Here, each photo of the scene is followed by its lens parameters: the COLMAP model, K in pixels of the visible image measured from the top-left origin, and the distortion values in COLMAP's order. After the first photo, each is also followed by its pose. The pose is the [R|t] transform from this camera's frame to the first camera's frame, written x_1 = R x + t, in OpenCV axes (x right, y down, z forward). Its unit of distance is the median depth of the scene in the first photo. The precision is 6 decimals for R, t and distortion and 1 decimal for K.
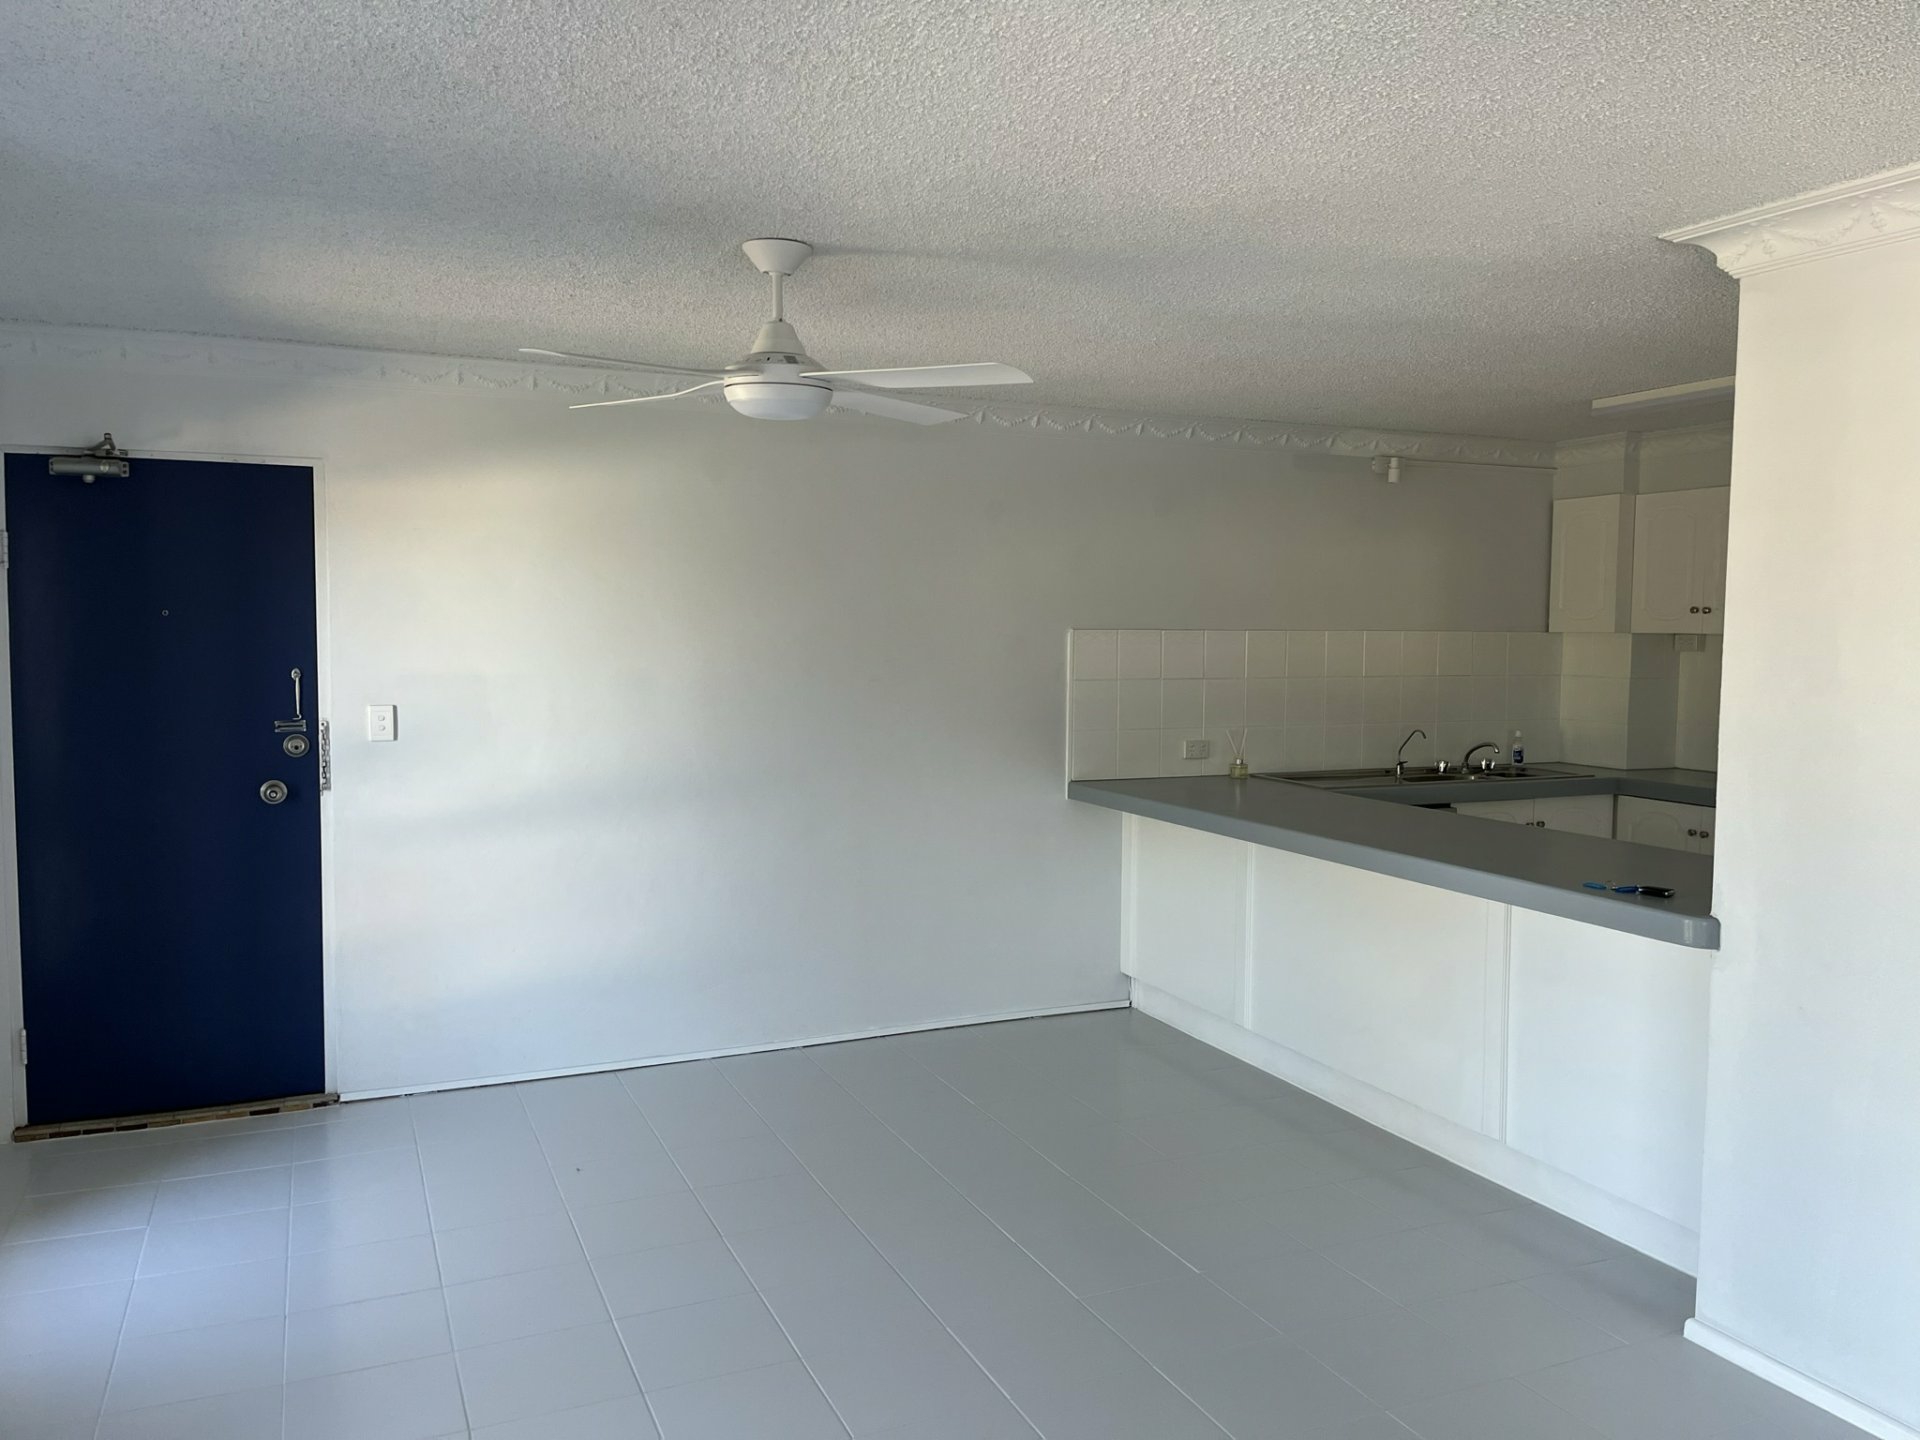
lens RADIAL K [[1432.3, 0, 960.0], [0, 1432.3, 720.0], [0, 0, 1]] dist [0.056698, -0.071472]
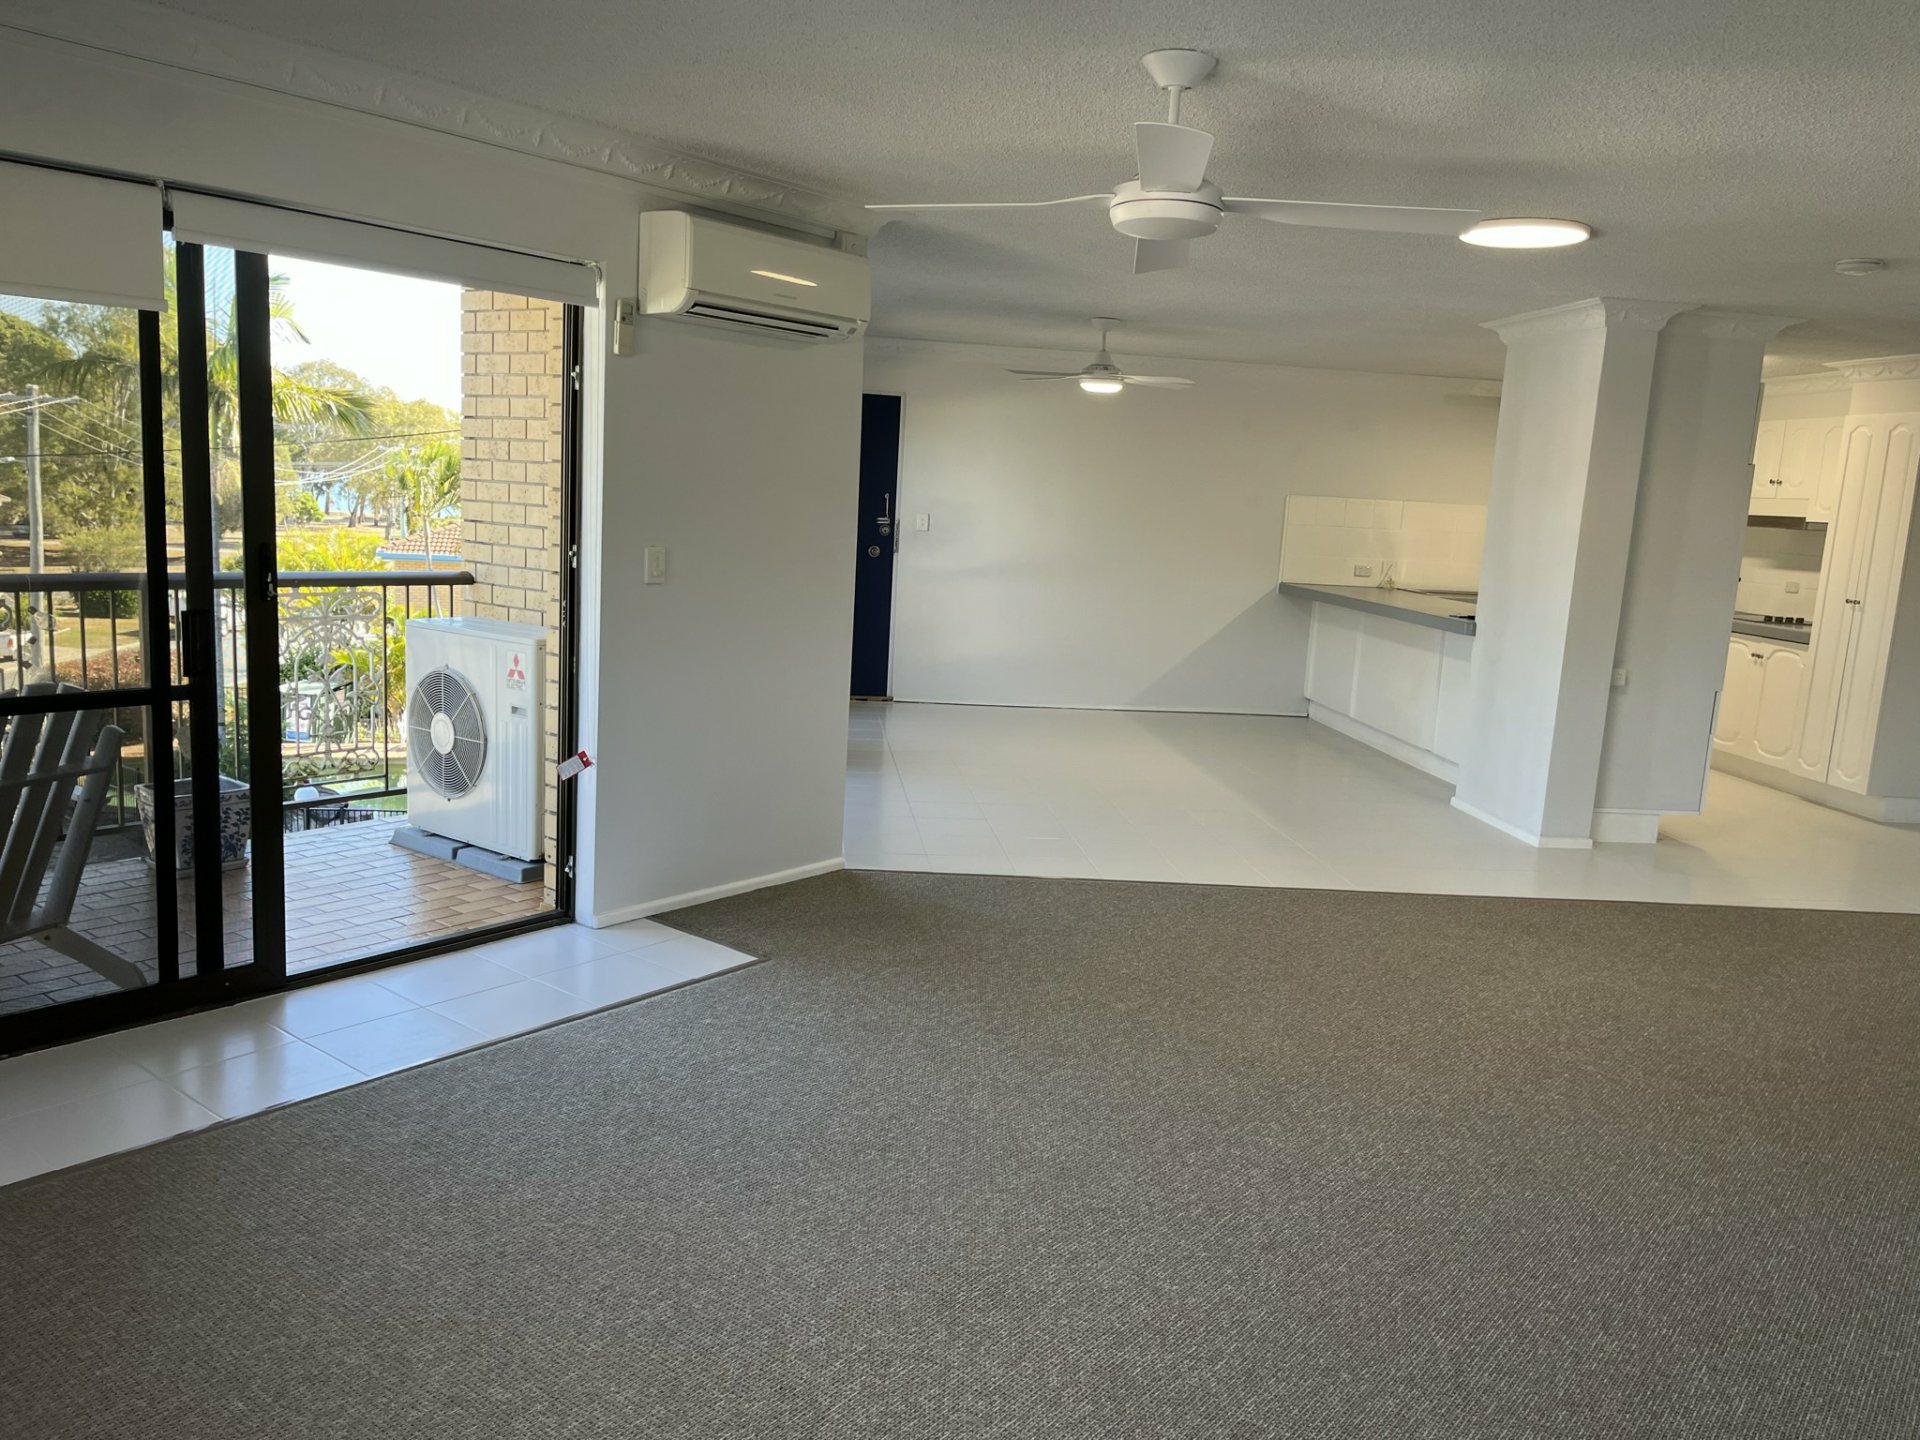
lens RADIAL K [[1432.3, 0, 960.0], [0, 1432.3, 720.0], [0, 0, 1]] dist [0.056698, -0.071472]
pose [[0.952772, 0.092878, -0.289134, 0.219108], [-0.068191, 0.993202, 0.094339, 0.068400], [0.295931, -0.070167, 0.952629, -0.773913]]
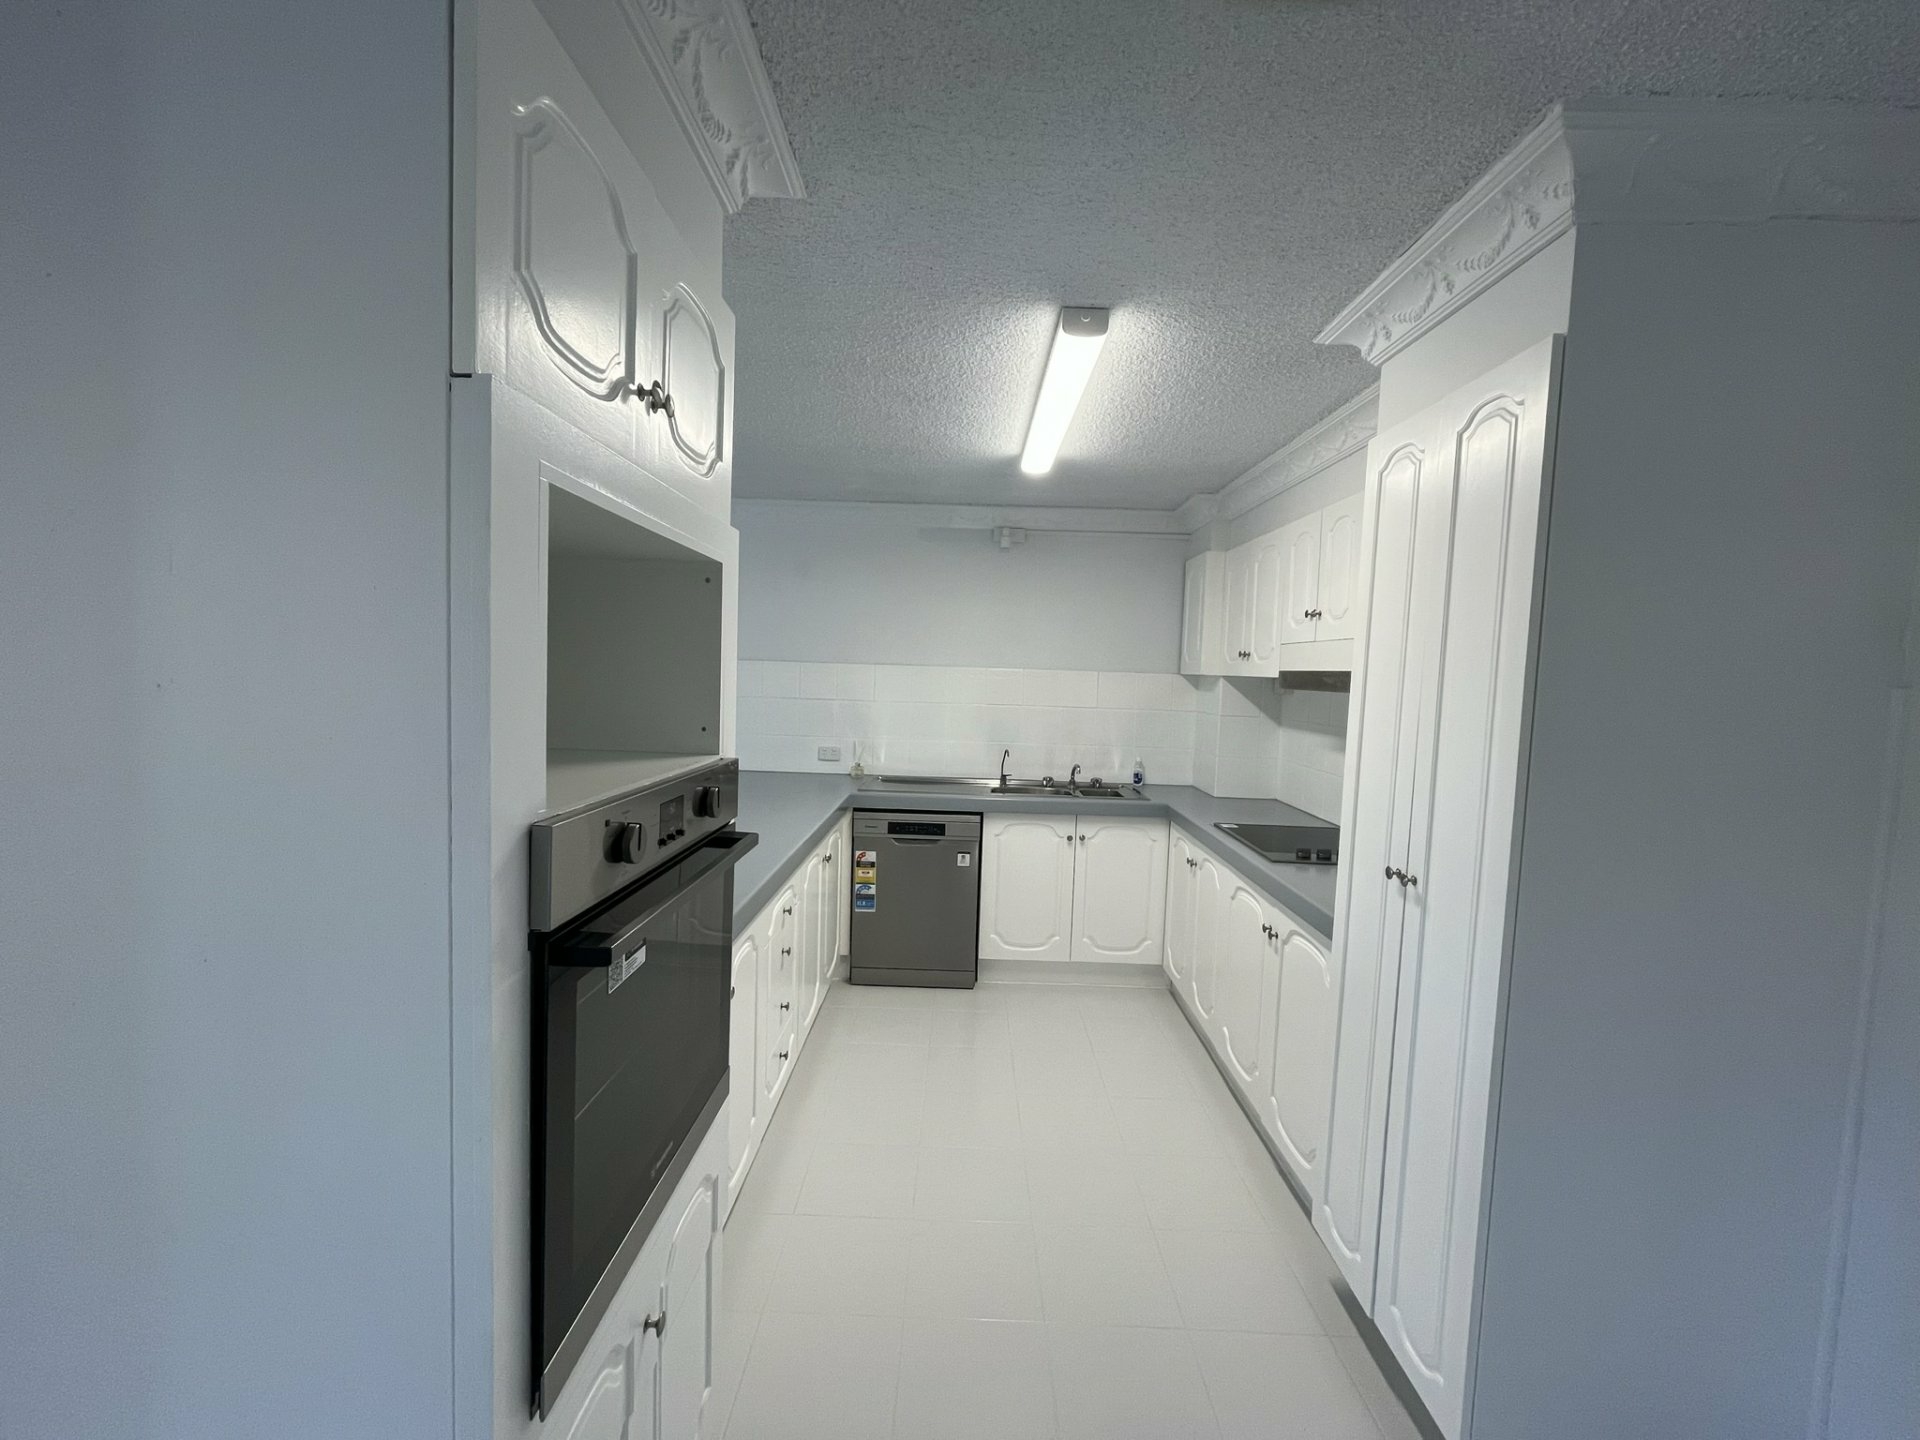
lens RADIAL K [[777.3, 0, 960.0], [0, 777.3, 720.0], [0, 0, 1]] dist [0.000840, 0.000026]
pose [[0.912409, 0.049024, -0.406333, 0.564515], [-0.053278, 0.998579, 0.000844, -0.016887], [0.405797, 0.020879, 0.913725, 0.395112]]
